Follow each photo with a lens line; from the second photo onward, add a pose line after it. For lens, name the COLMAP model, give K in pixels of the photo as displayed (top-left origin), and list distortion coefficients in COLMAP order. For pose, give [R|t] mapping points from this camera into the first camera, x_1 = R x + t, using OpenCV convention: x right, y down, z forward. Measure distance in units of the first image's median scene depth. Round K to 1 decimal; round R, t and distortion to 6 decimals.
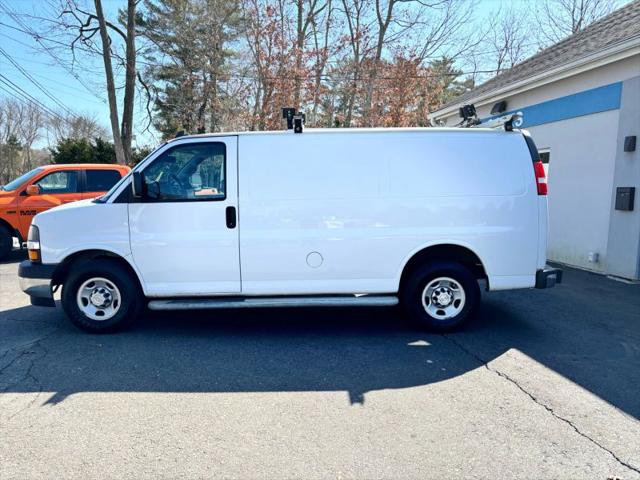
lens RADIAL K [[485.3, 0, 317.6], [0, 485.3, 245.8], [0, 0, 1]] dist [0.039073, -0.031920]
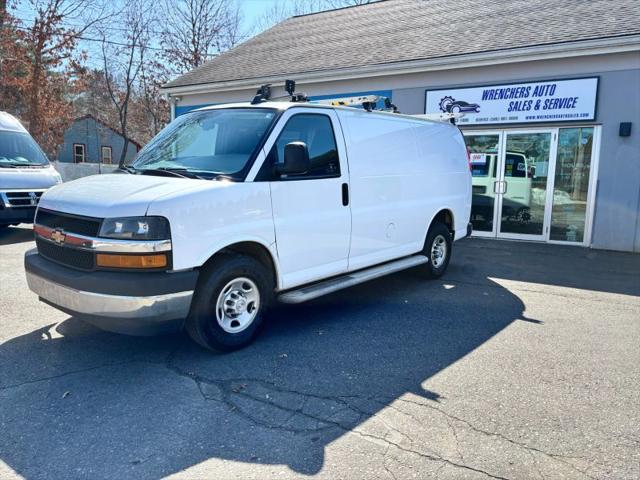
lens RADIAL K [[485.3, 0, 322.4], [0, 485.3, 246.9], [0, 0, 1]] dist [0.039073, -0.031920]
pose [[0.647293, -0.114702, 0.753561, -0.949446], [0.073355, 0.993398, 0.088197, -0.042977], [-0.758703, -0.001812, 0.651434, 0.396941]]
